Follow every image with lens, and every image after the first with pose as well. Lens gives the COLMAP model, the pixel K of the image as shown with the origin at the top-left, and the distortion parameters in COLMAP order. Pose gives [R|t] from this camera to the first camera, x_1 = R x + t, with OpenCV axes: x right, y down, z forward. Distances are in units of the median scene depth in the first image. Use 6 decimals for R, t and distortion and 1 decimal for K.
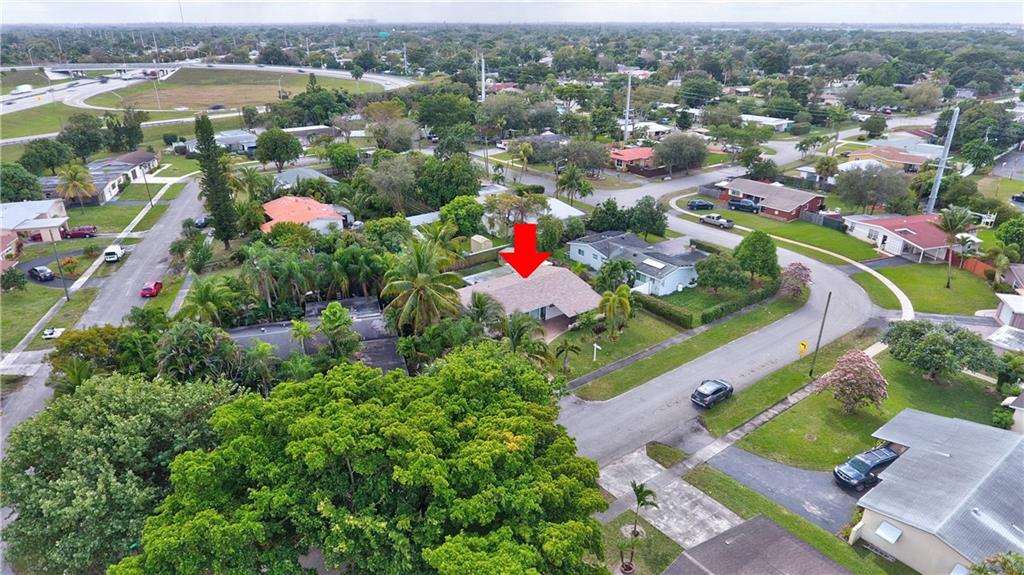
lens RADIAL K [[609.0, 0, 512.0], [0, 609.0, 287.5], [0, 0, 1]] dist [-0.004753, -0.001372]
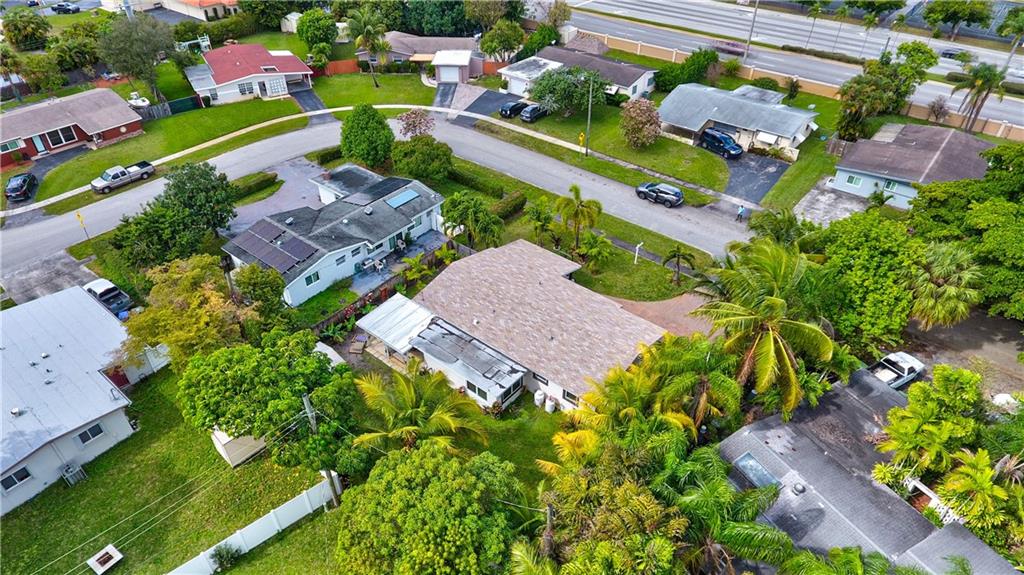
lens RADIAL K [[609.0, 0, 512.0], [0, 609.0, 287.5], [0, 0, 1]] dist [-0.004753, -0.001372]
pose [[-0.223075, -0.597180, 0.770463, -0.282339], [0.395562, 0.666927, 0.631458, -0.258437], [-0.890937, 0.445628, 0.087447, 0.628451]]
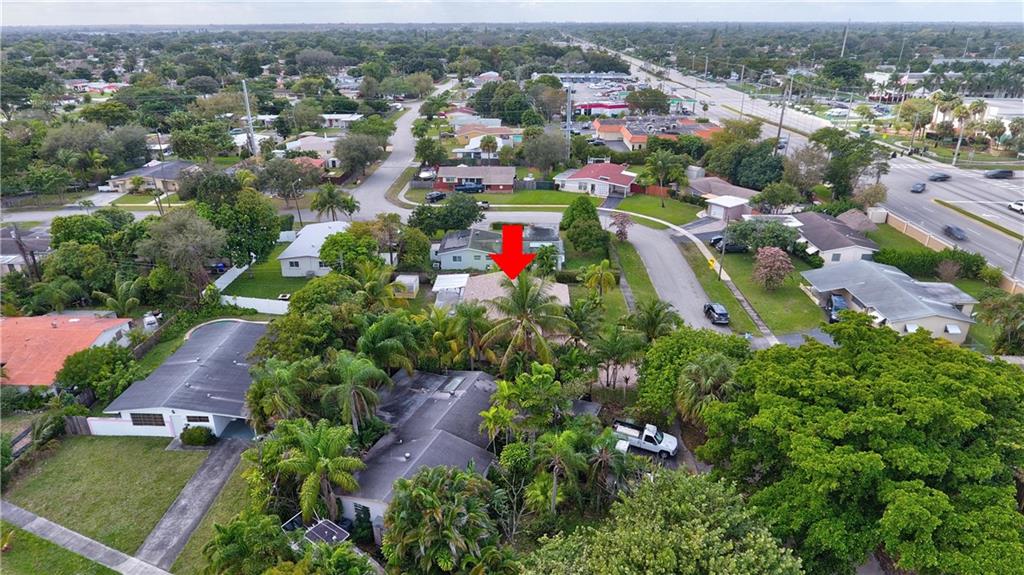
lens RADIAL K [[609.0, 0, 512.0], [0, 609.0, 287.5], [0, 0, 1]] dist [-0.004753, -0.001372]
pose [[0.625705, -0.311504, 0.715163, -0.423252], [0.315372, 0.939556, 0.133319, -0.091311], [-0.713466, 0.142124, 0.686125, 0.226456]]
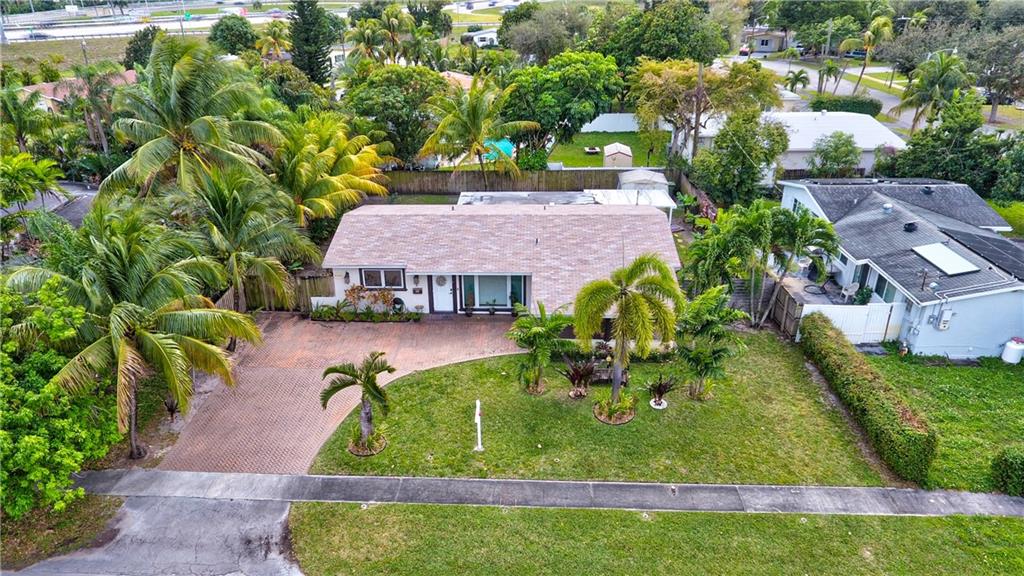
lens RADIAL K [[609.0, 0, 512.0], [0, 609.0, 288.0], [0, 0, 1]] dist [-0.004753, -0.001372]
pose [[0.783976, 0.250057, -0.568202, 0.172978], [-0.240954, 0.966098, 0.092710, 0.001305], [0.572122, 0.064228, 0.817650, 0.433132]]
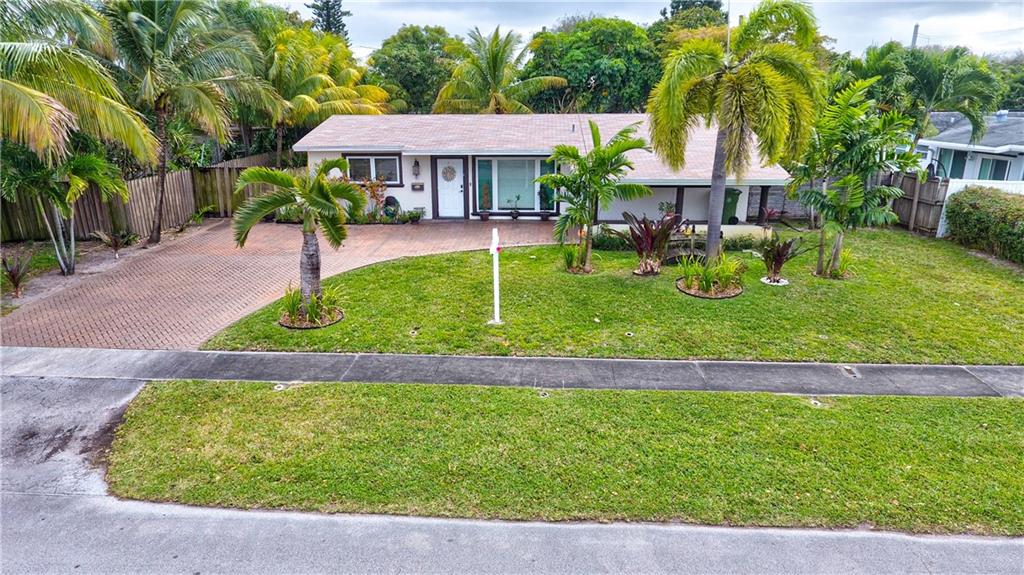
lens RADIAL K [[534.8, 0, 522.2], [0, 534.8, 286.9], [0, 0, 1]] dist [-0.004819, -0.000884]
pose [[0.779888, 0.156149, -0.606129, 0.131137], [-0.250916, 0.965160, -0.074206, 0.072235], [0.573424, 0.209960, 0.791897, 0.511250]]
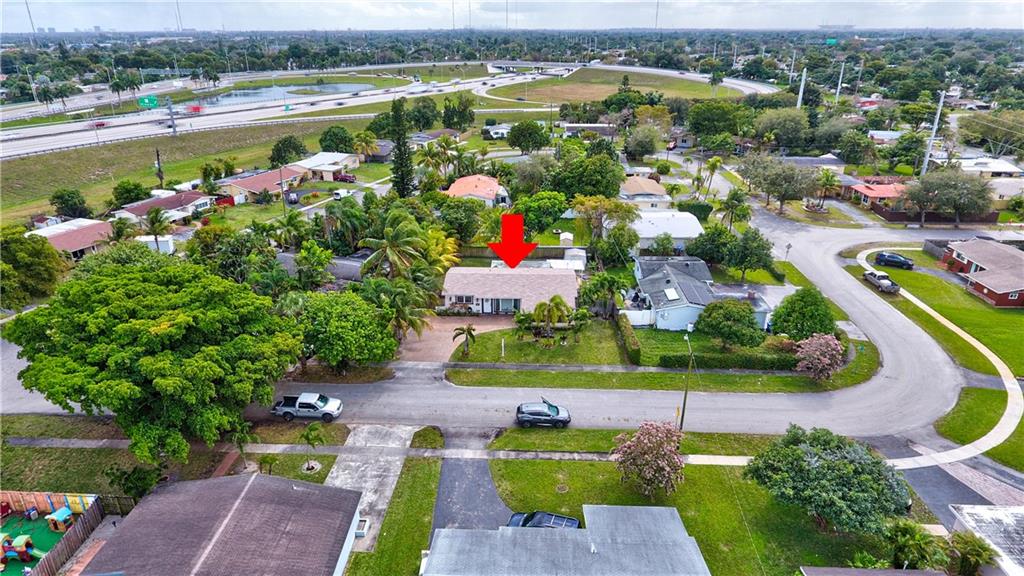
lens RADIAL K [[609.0, 0, 512.0], [0, 609.0, 288.0], [0, 0, 1]] dist [-0.004753, -0.001372]
pose [[0.778051, 0.244179, -0.578803, 0.409199], [-0.248357, 0.965867, 0.073618, -0.040186], [0.577023, 0.086471, 0.812138, 0.095773]]
